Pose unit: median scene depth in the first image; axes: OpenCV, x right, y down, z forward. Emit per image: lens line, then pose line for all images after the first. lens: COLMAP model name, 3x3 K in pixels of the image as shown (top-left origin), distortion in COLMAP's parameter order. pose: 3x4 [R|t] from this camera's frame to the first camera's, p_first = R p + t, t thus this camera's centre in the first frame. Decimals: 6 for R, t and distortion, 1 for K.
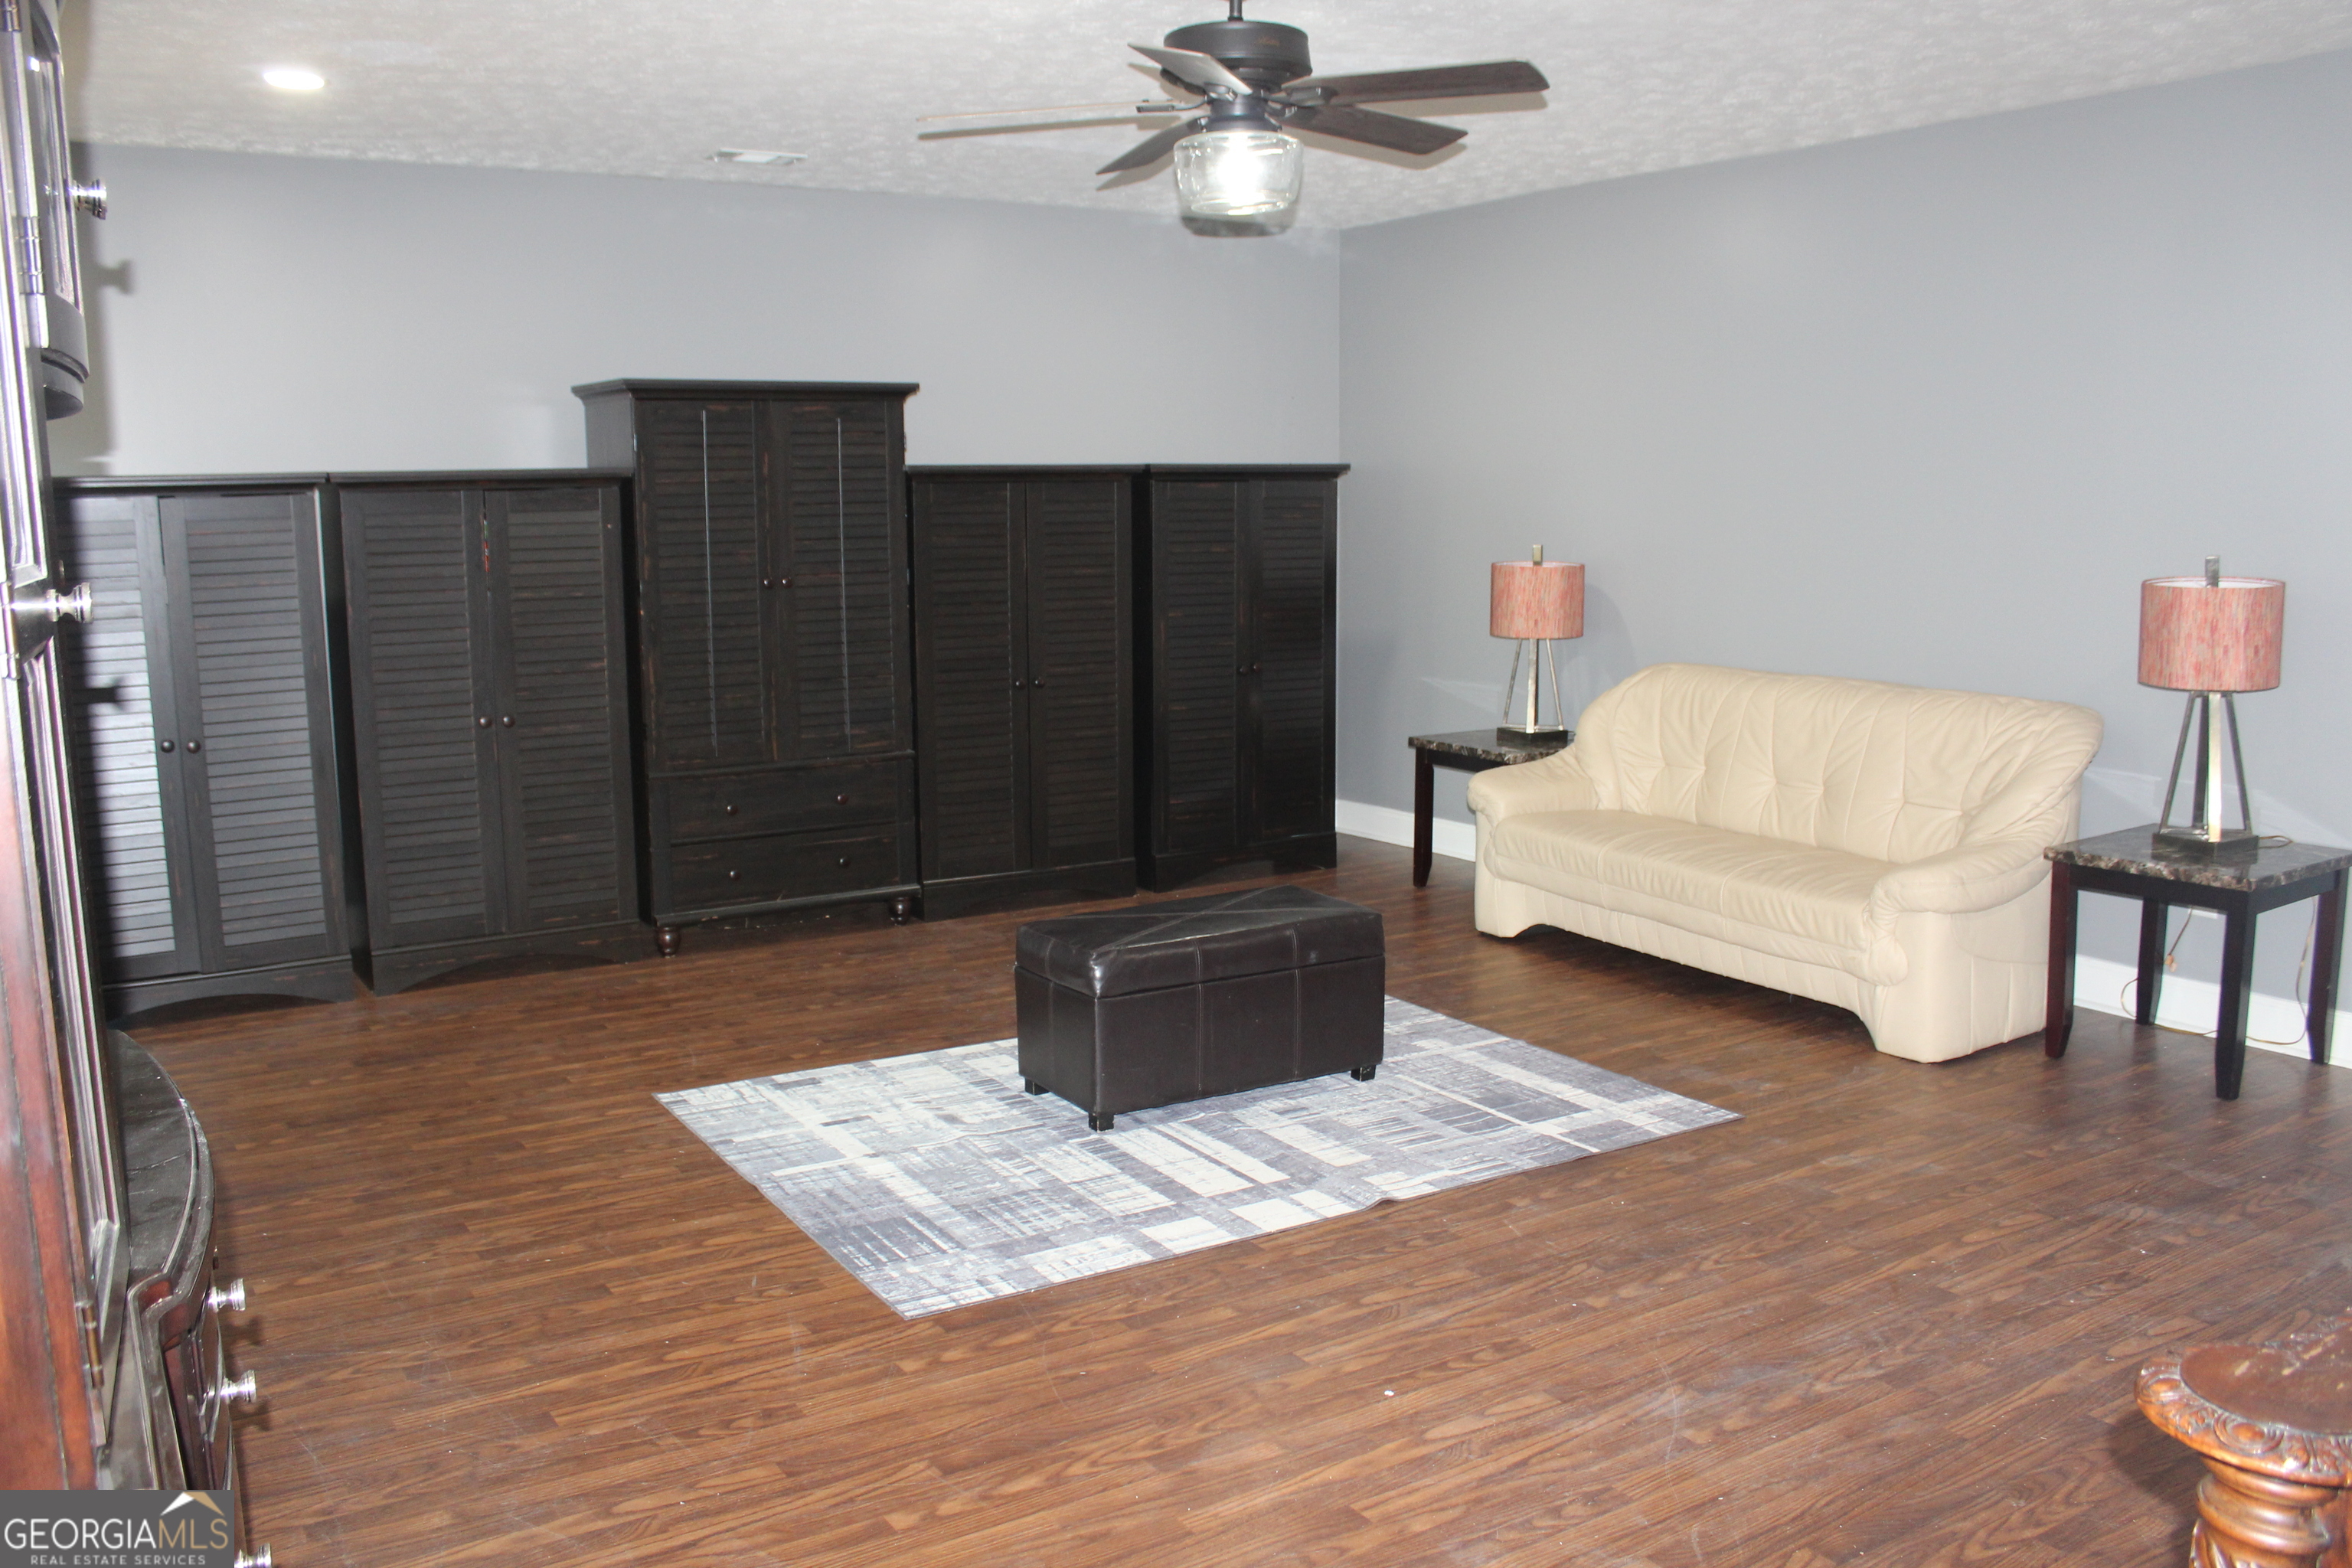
lens RADIAL K [[1972.7, 0, 1163.4], [0, 1972.7, 780.6], [0, 0, 1]] dist [-0.158358, 0.096097]
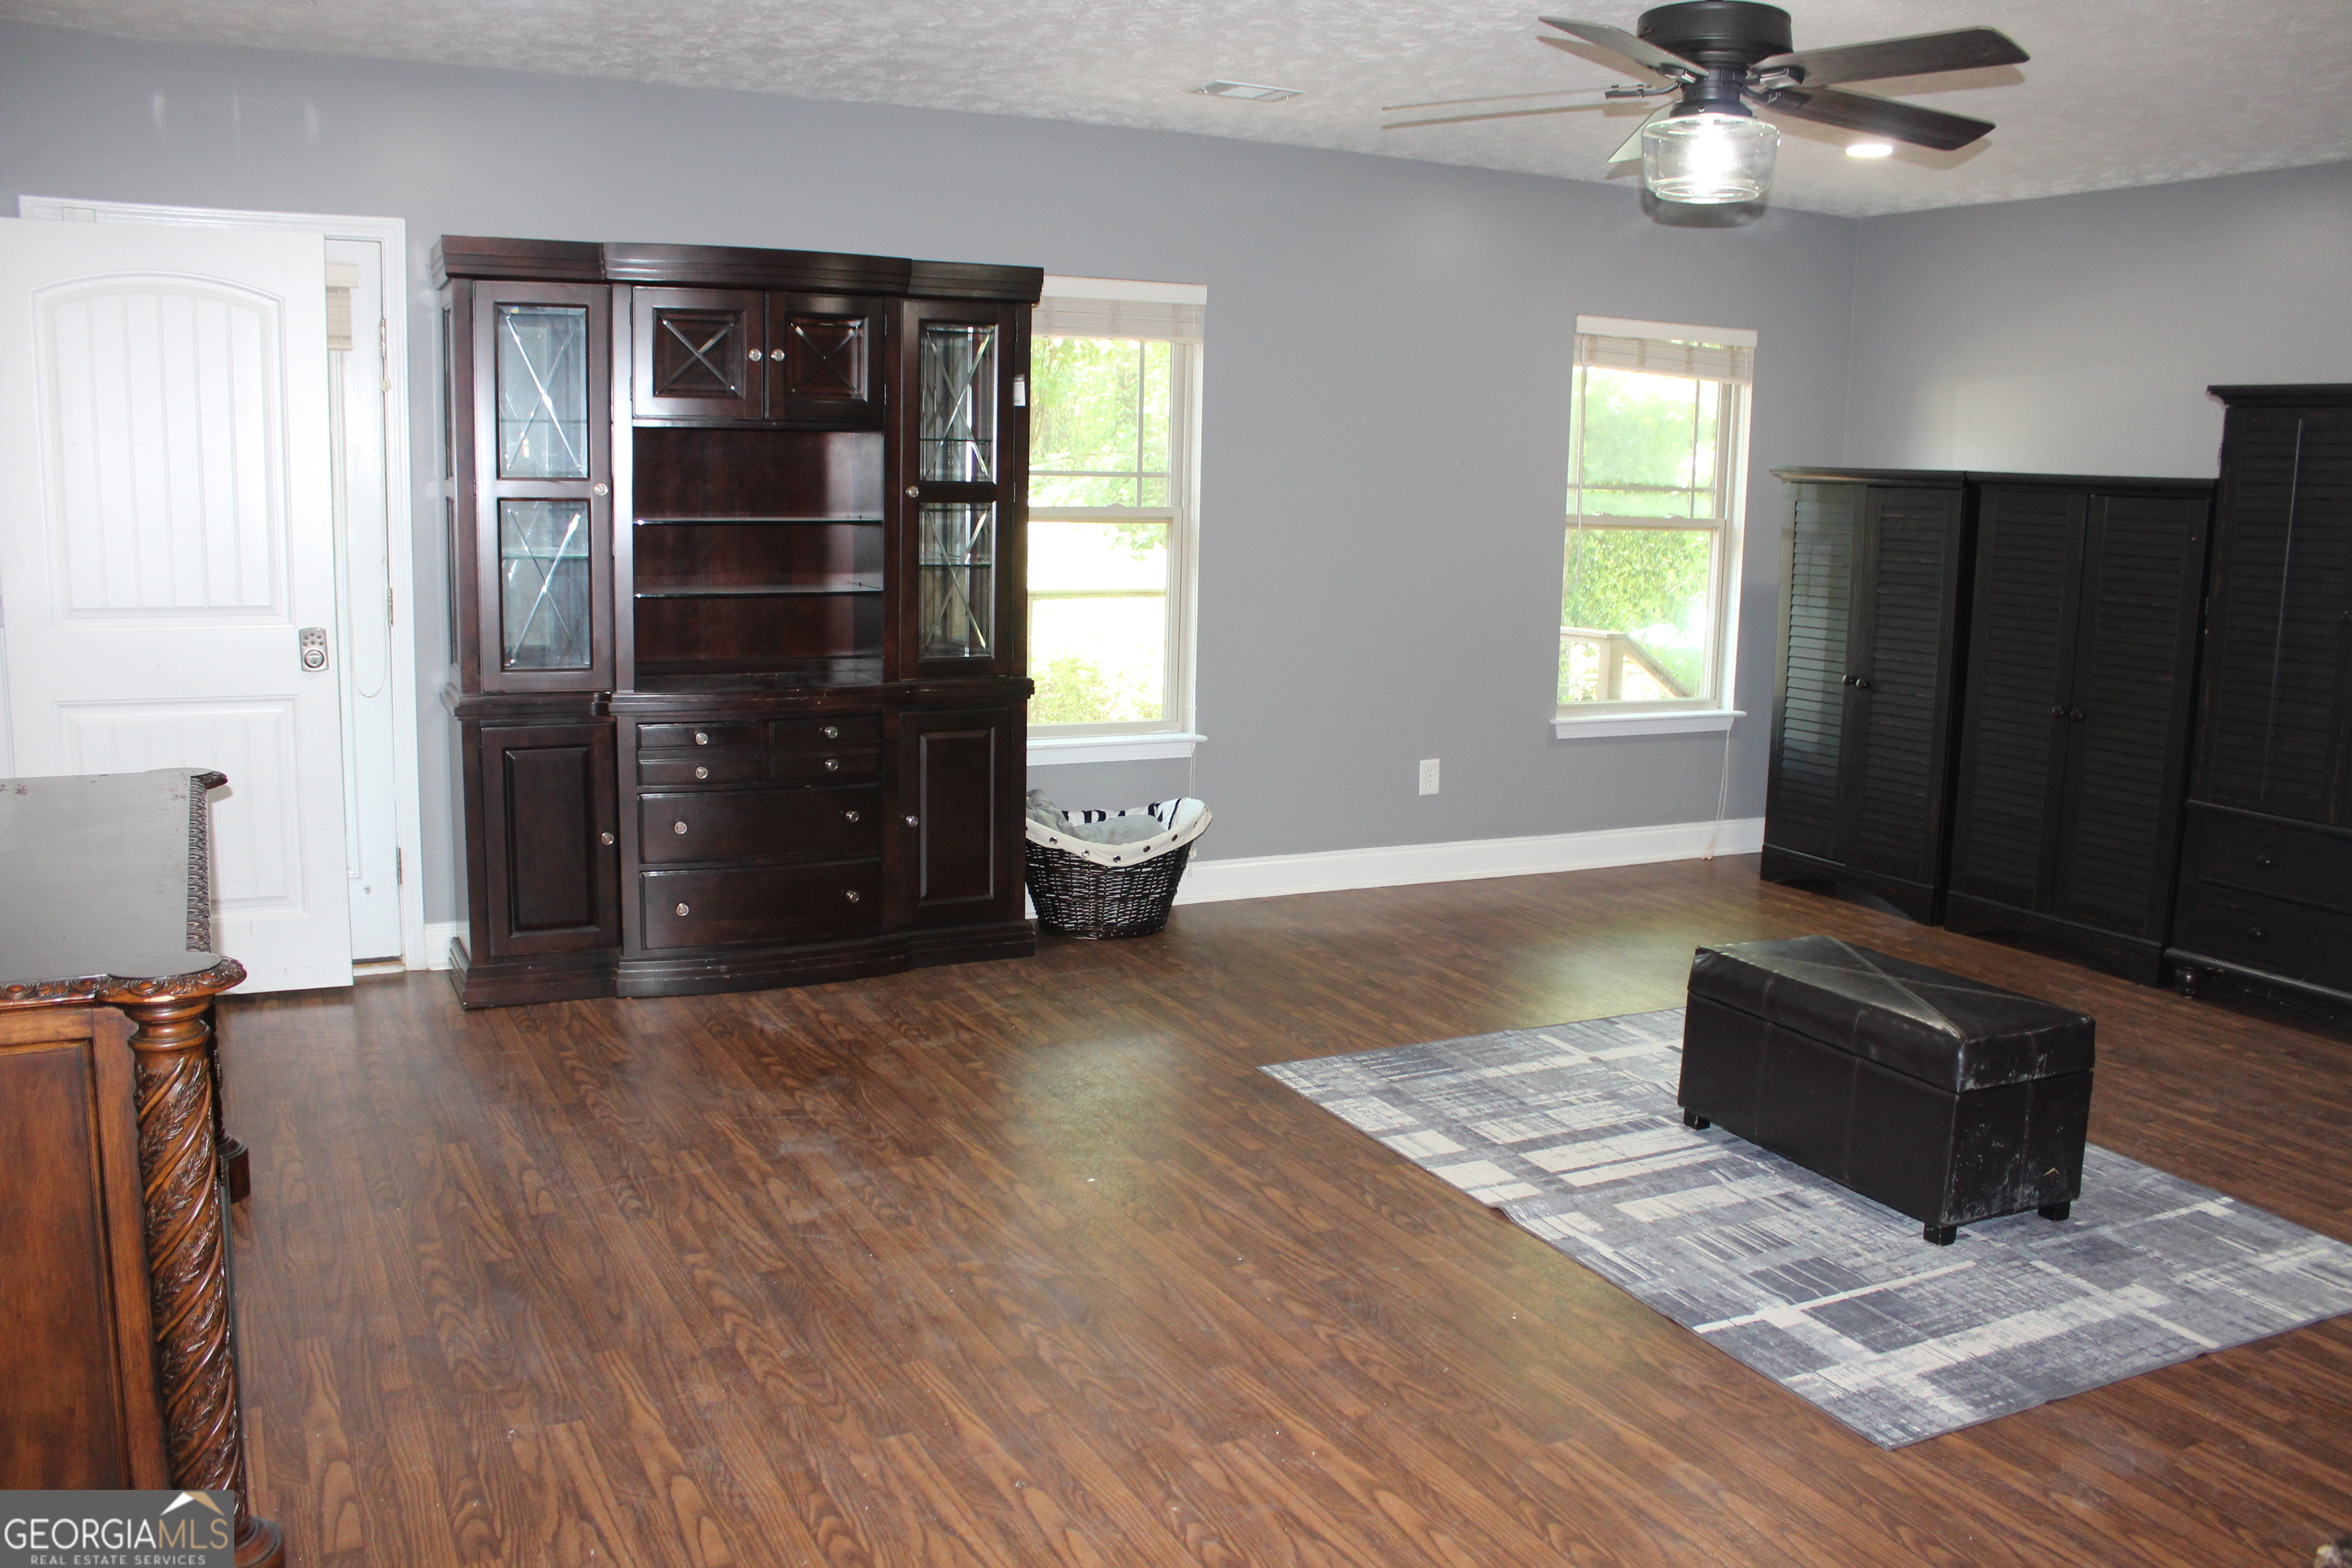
lens RADIAL K [[1972.7, 0, 1160.5], [0, 1972.7, 788.1], [0, 0, 1]] dist [-0.158358, 0.096097]
pose [[-0.100890, 0.170512, -0.980177, 1.013970], [-0.170931, 0.967584, 0.185915, -0.138451], [0.980104, 0.186299, -0.068474, 0.824190]]
